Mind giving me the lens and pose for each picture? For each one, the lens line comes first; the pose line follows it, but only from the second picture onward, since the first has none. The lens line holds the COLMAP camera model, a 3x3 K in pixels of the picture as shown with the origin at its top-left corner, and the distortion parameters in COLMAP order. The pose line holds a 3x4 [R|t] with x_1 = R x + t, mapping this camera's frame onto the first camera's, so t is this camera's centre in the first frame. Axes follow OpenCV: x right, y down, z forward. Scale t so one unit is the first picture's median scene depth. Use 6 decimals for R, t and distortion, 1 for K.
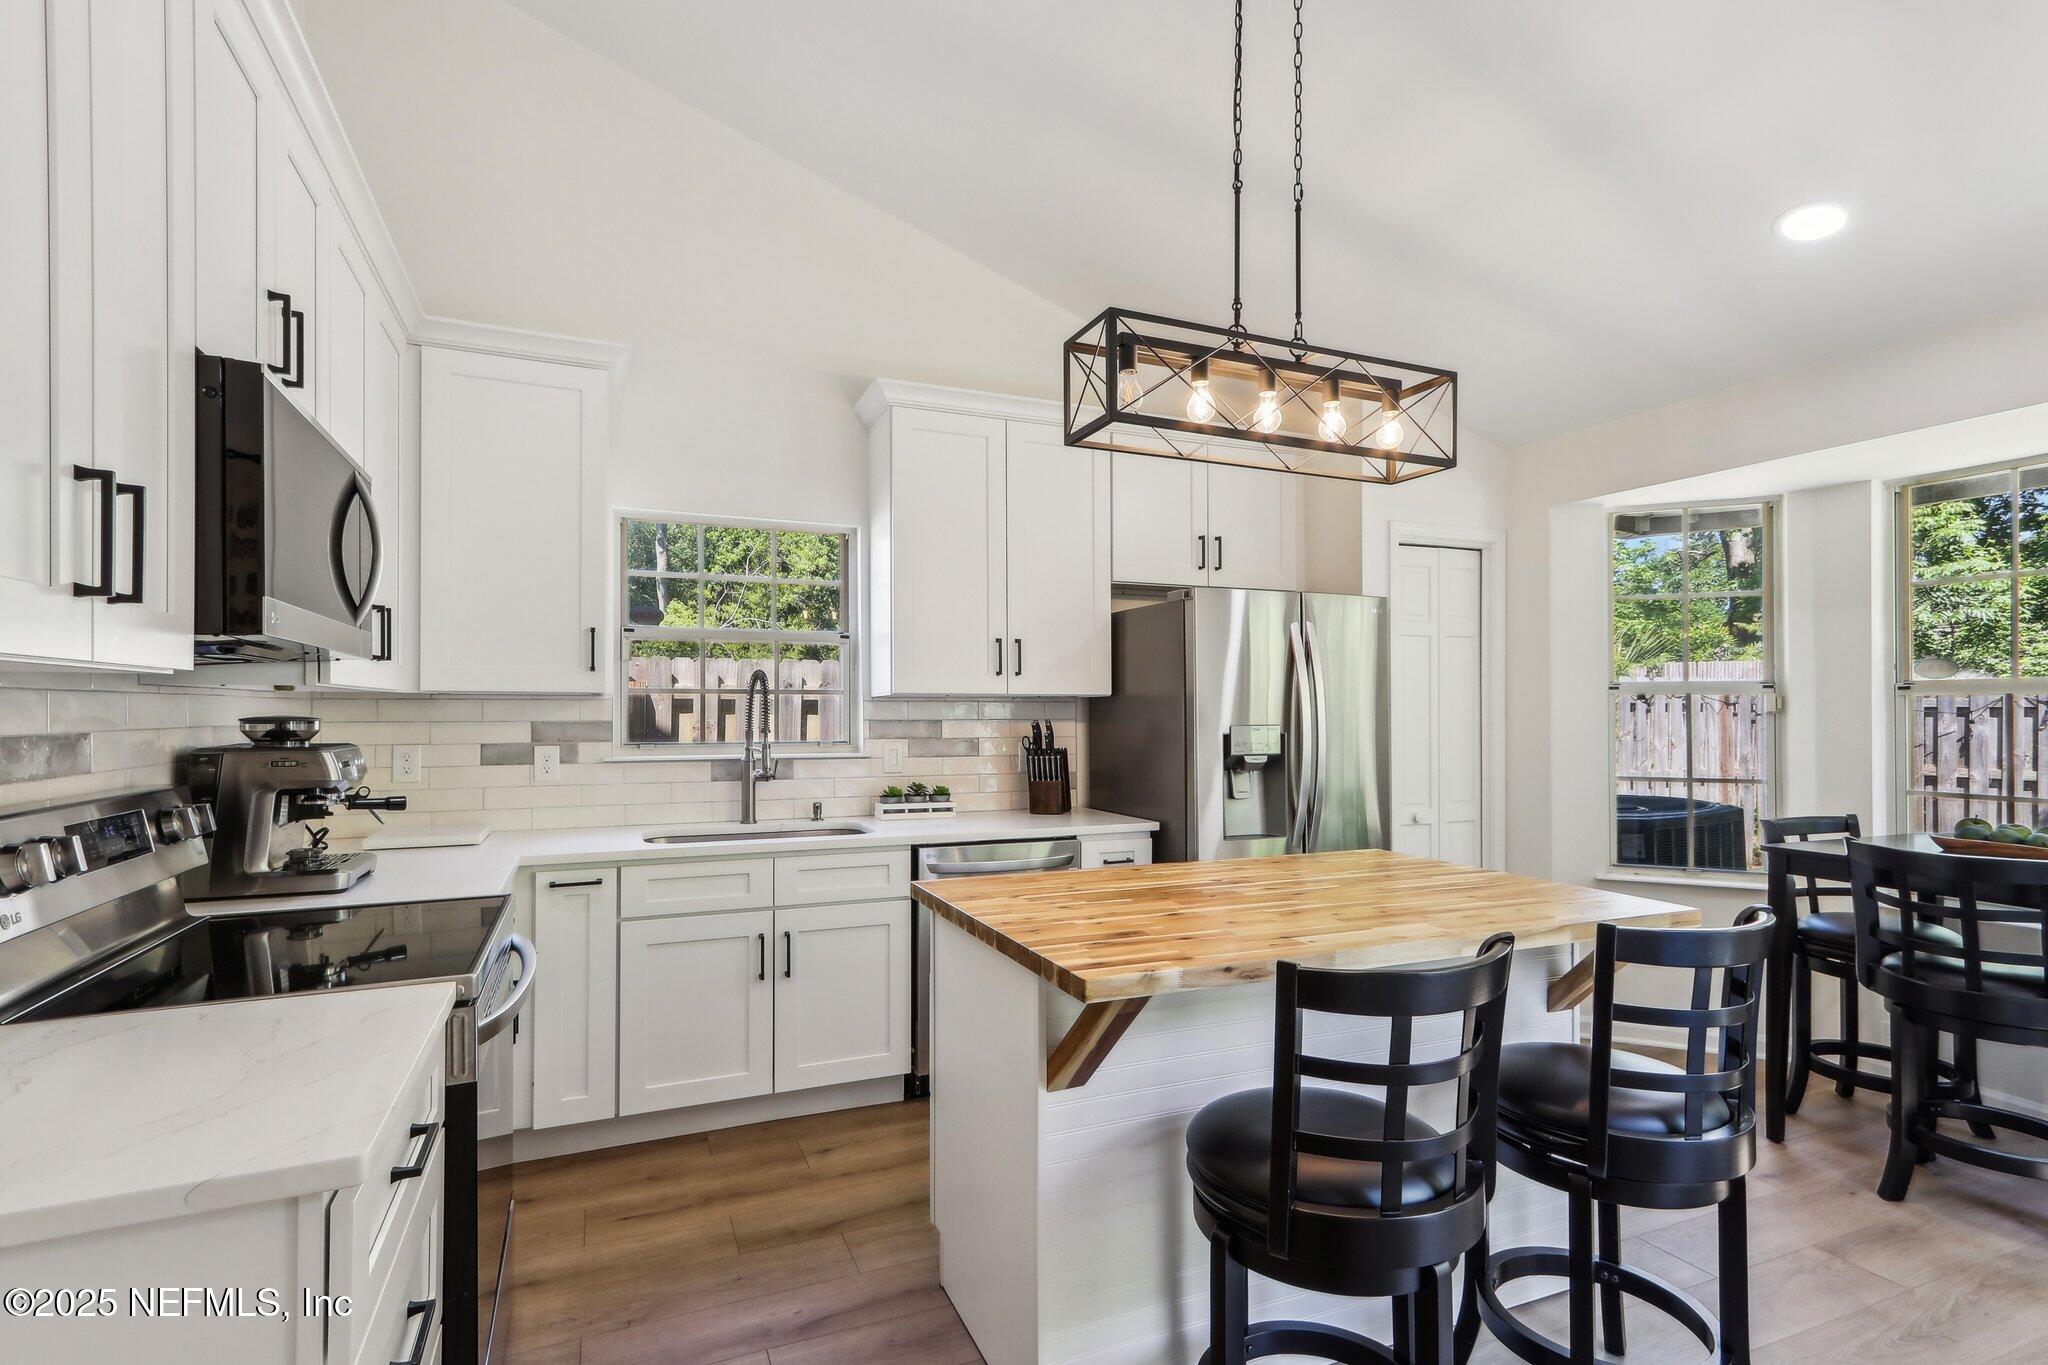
lens RADIAL K [[974.1, 0, 982.8], [0, 974.1, 708.4], [0, 0, 1]] dist [0.000828, -0.000676]
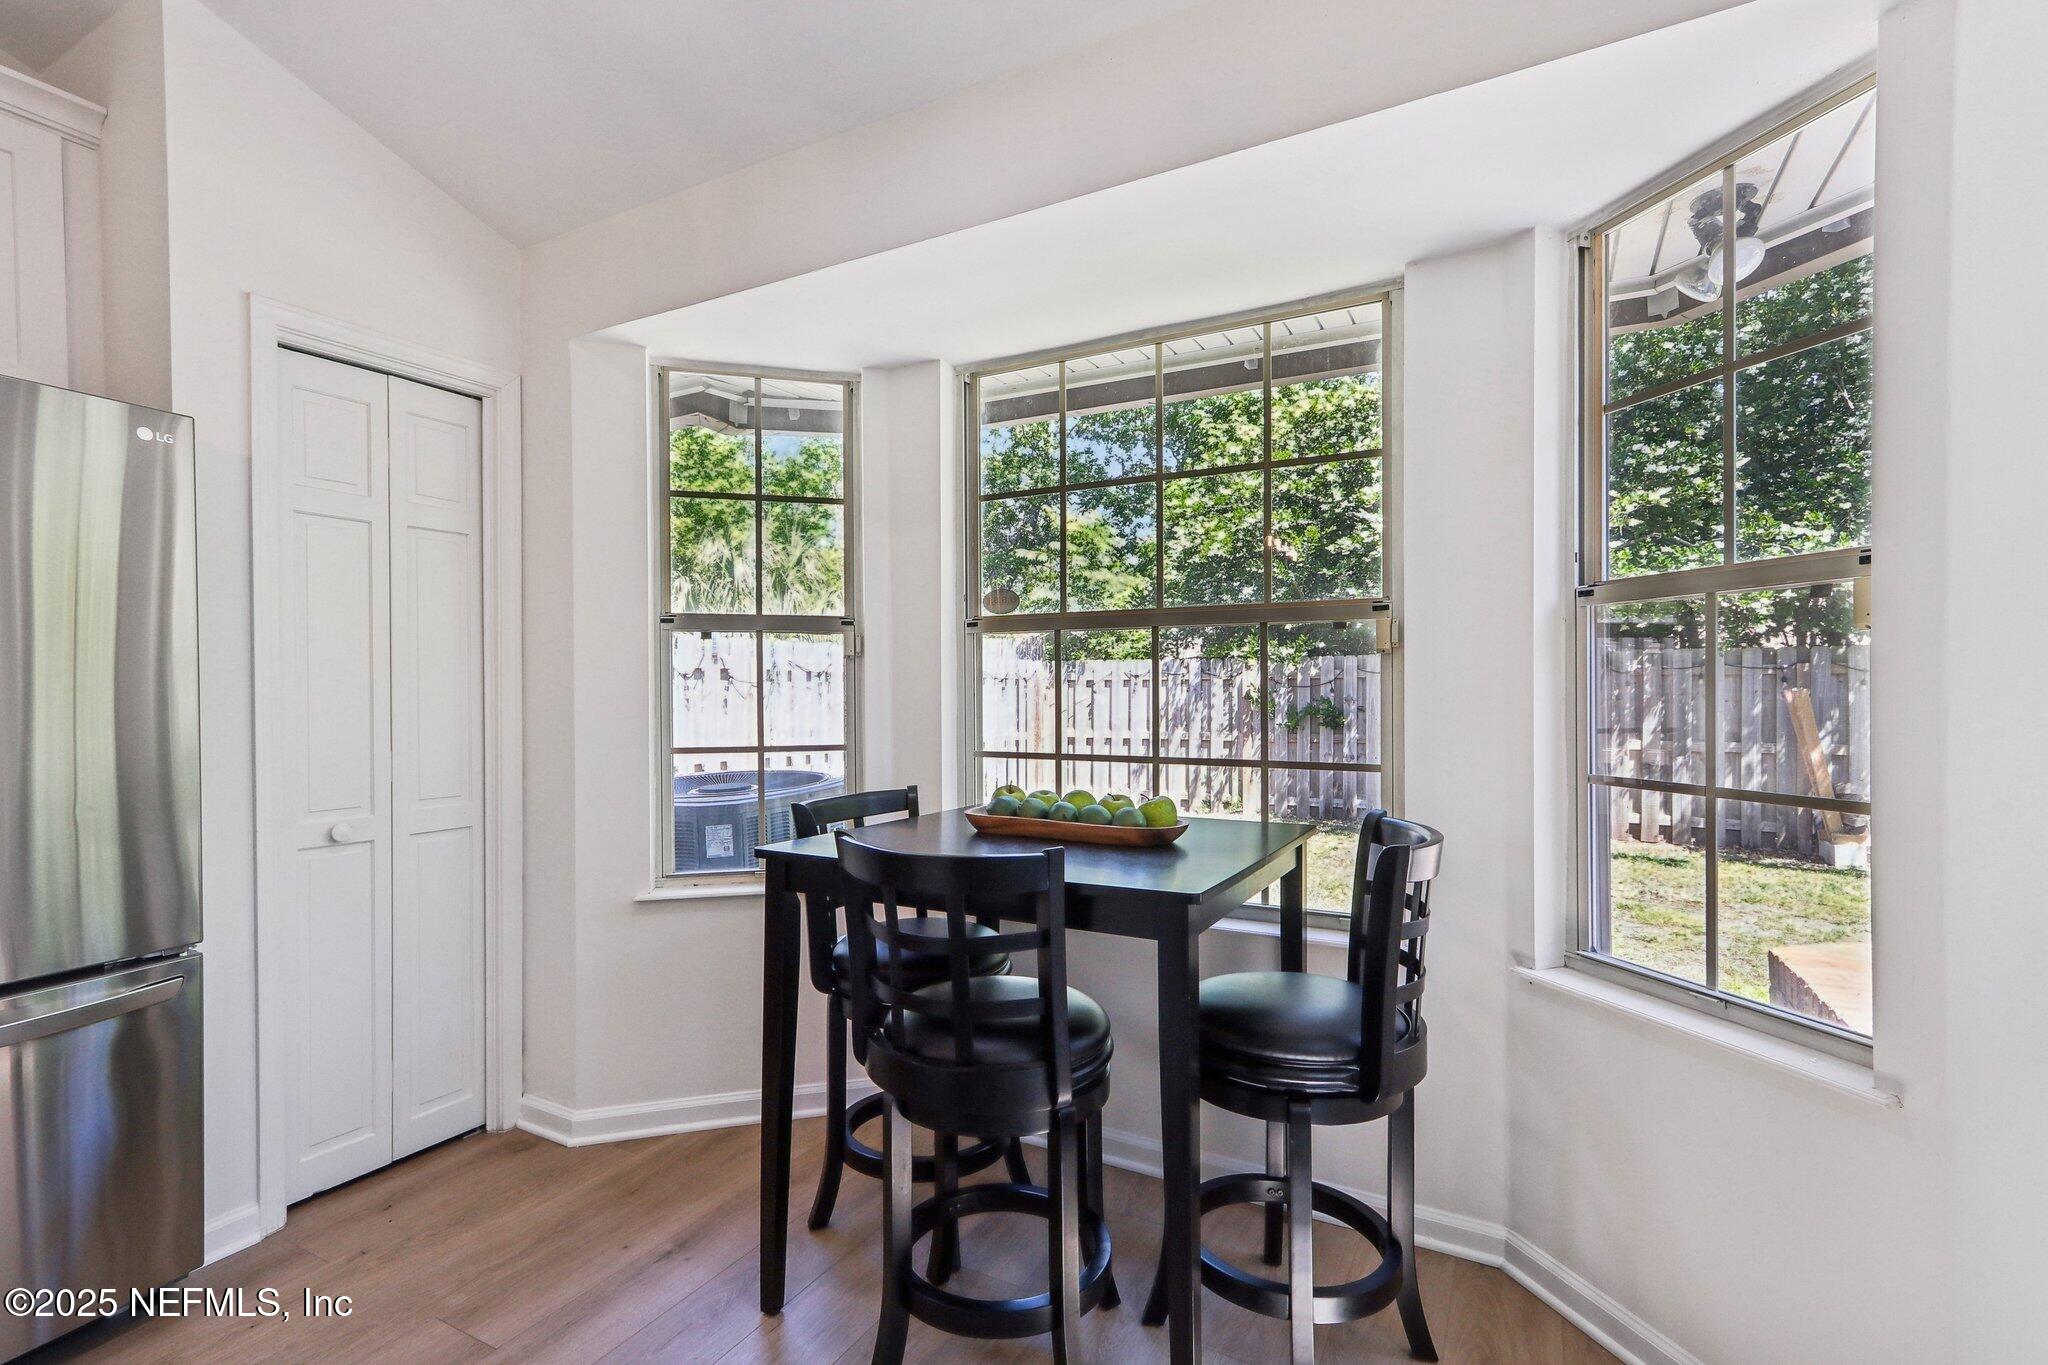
lens RADIAL K [[974.1, 0, 1013.4], [0, 974.1, 682.7], [0, 0, 1]] dist [0.000828, -0.000676]
pose [[0.770344, 0.004408, 0.637613, 0.407409], [0.000770, 0.999969, -0.007842, 0.029767], [-0.637628, 0.006532, 0.770317, 0.318727]]
